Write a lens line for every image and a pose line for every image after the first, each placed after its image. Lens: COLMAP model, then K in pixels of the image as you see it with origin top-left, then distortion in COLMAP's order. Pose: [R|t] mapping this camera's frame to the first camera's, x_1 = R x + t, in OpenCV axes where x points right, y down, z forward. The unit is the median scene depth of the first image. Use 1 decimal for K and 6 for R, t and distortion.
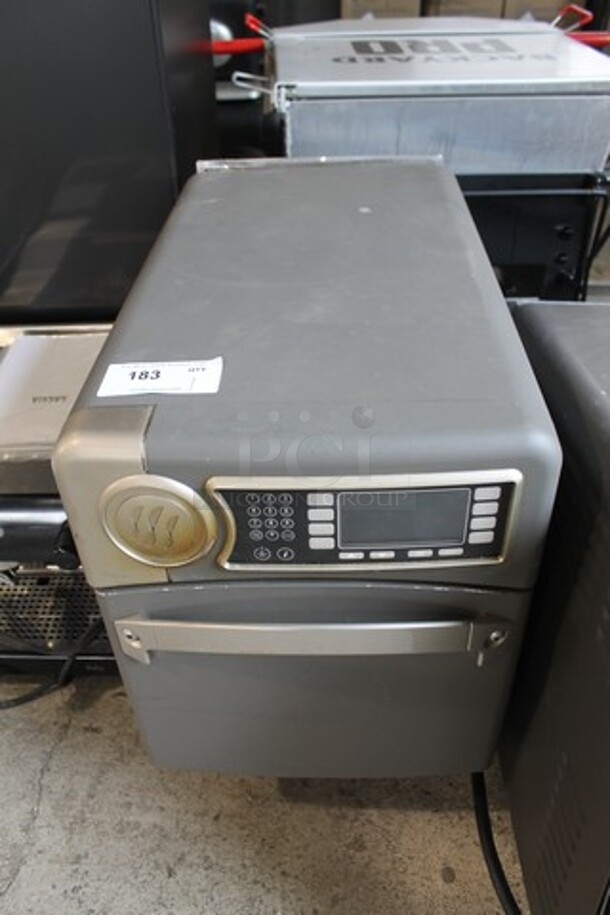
lens RADIAL K [[770.0, 0, 290.8], [0, 770.0, 458.7], [0, 0, 1]] dist [-0.175253, 0.137486]
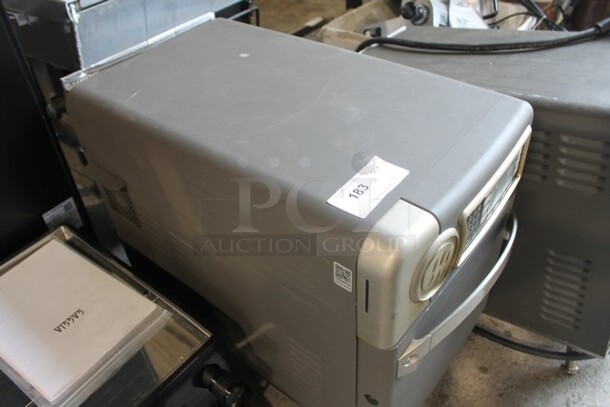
lens RADIAL K [[513.4, 0, 305.0], [0, 513.4, 203.5], [0, 0, 1]] dist [-0.175253, 0.137486]
pose [[0.599893, -0.514487, 0.612724, -0.575666], [0.521159, 0.832348, 0.188653, -0.220556], [-0.607059, 0.206155, 0.767450, 0.259747]]
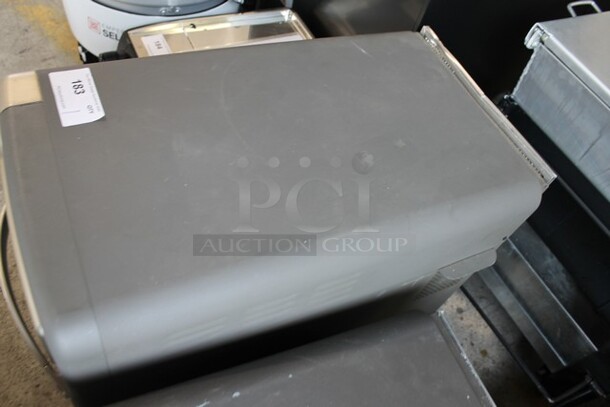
lens RADIAL K [[513.4, 0, 305.0], [0, 513.4, 203.5], [0, 0, 1]] dist [-0.175253, 0.137486]
pose [[0.461277, 0.787634, -0.408481, 0.419427], [-0.718917, 0.601605, 0.348180, -0.446529], [0.519983, 0.133057, 0.843750, 0.312140]]
